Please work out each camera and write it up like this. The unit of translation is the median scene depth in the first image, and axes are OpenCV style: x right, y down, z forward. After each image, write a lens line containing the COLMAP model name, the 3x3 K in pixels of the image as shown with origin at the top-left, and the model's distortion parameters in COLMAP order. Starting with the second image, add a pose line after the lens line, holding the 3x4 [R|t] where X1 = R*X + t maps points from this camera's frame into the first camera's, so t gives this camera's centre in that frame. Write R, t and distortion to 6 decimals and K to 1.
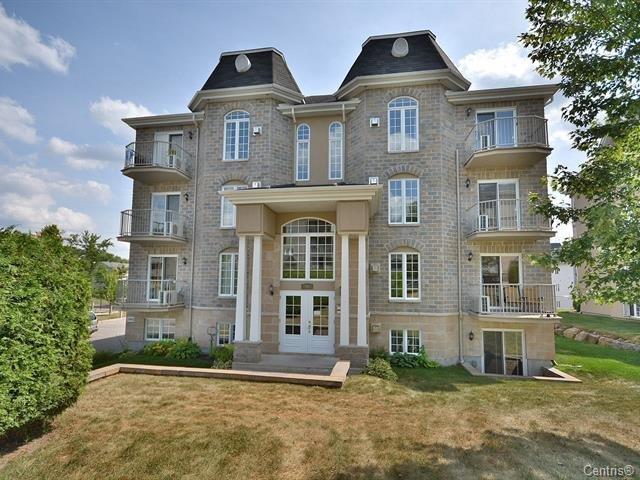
lens RADIAL K [[330.3, 0, 313.6], [0, 330.3, 256.0], [0, 0, 1]] dist [0.000962, 0.000537]
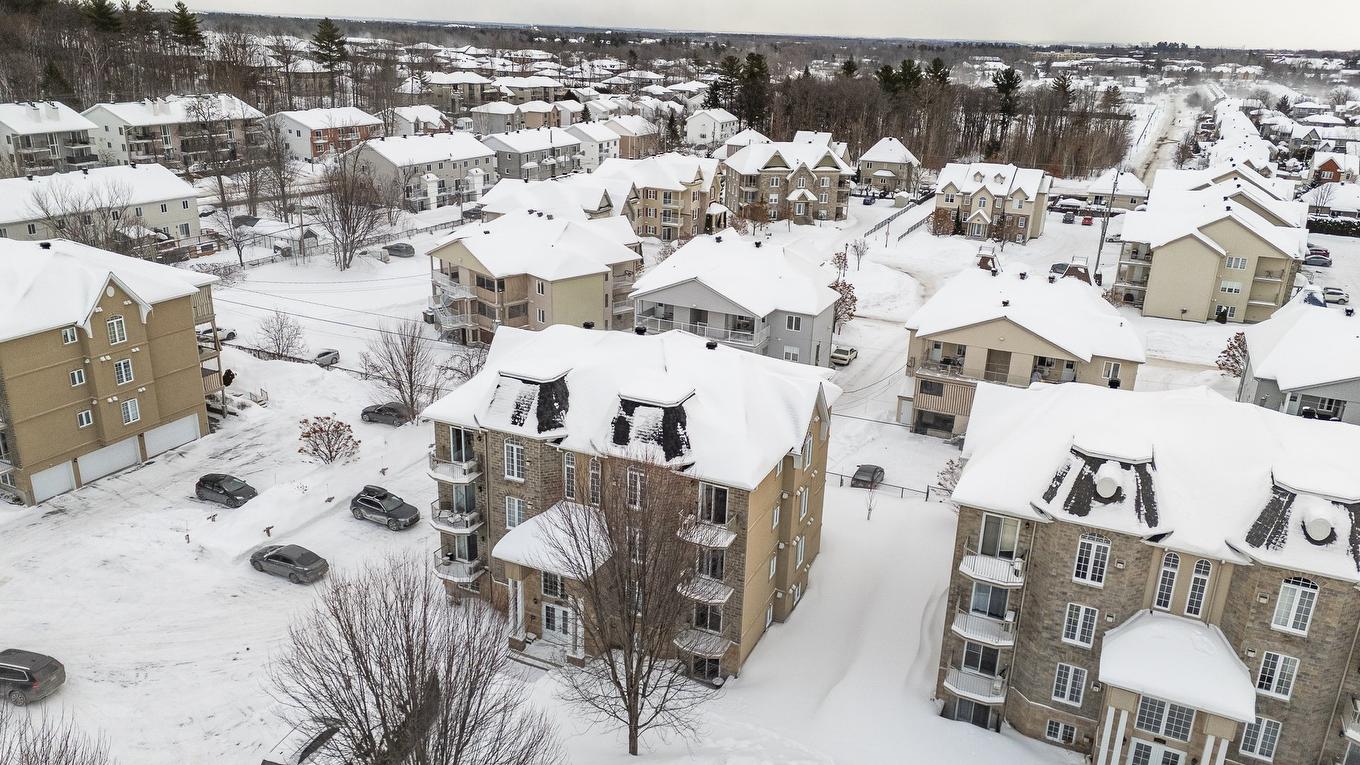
lens RADIAL K [[979.9, 0, 686.3], [0, 979.9, 382.1], [0, 0, 1]] dist [0.091456, -0.080930]
pose [[0.965816, 0.105812, -0.236652, 1.270913], [-0.001562, 0.915261, 0.402858, -2.233886], [0.259225, -0.388717, 0.884139, -2.006540]]
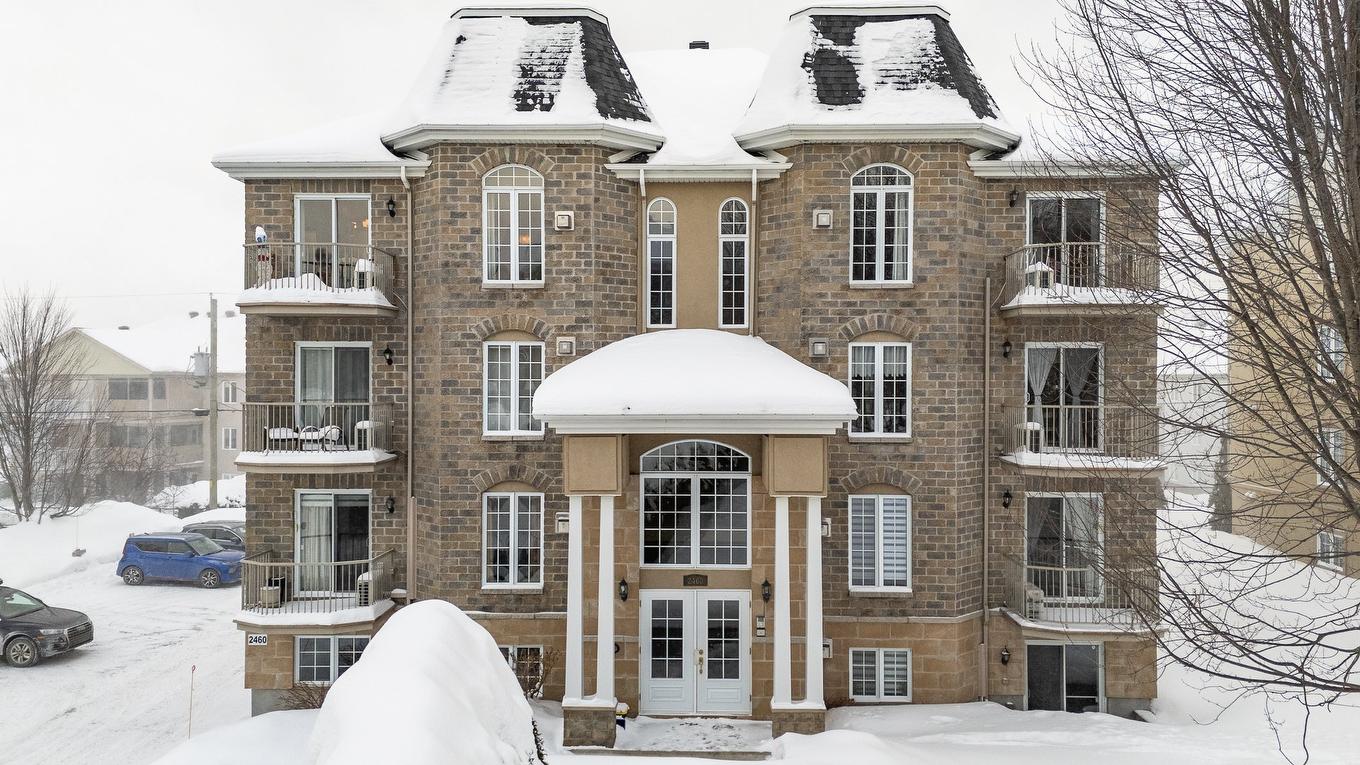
lens RADIAL K [[979.9, 0, 681.7], [0, 979.9, 389.1], [0, 0, 1]] dist [0.091456, -0.080930]
pose [[0.989299, -0.010426, 0.145529, -0.227117], [-0.002564, 0.996047, 0.088793, -0.294255], [-0.145879, -0.088216, 0.985361, -0.385843]]
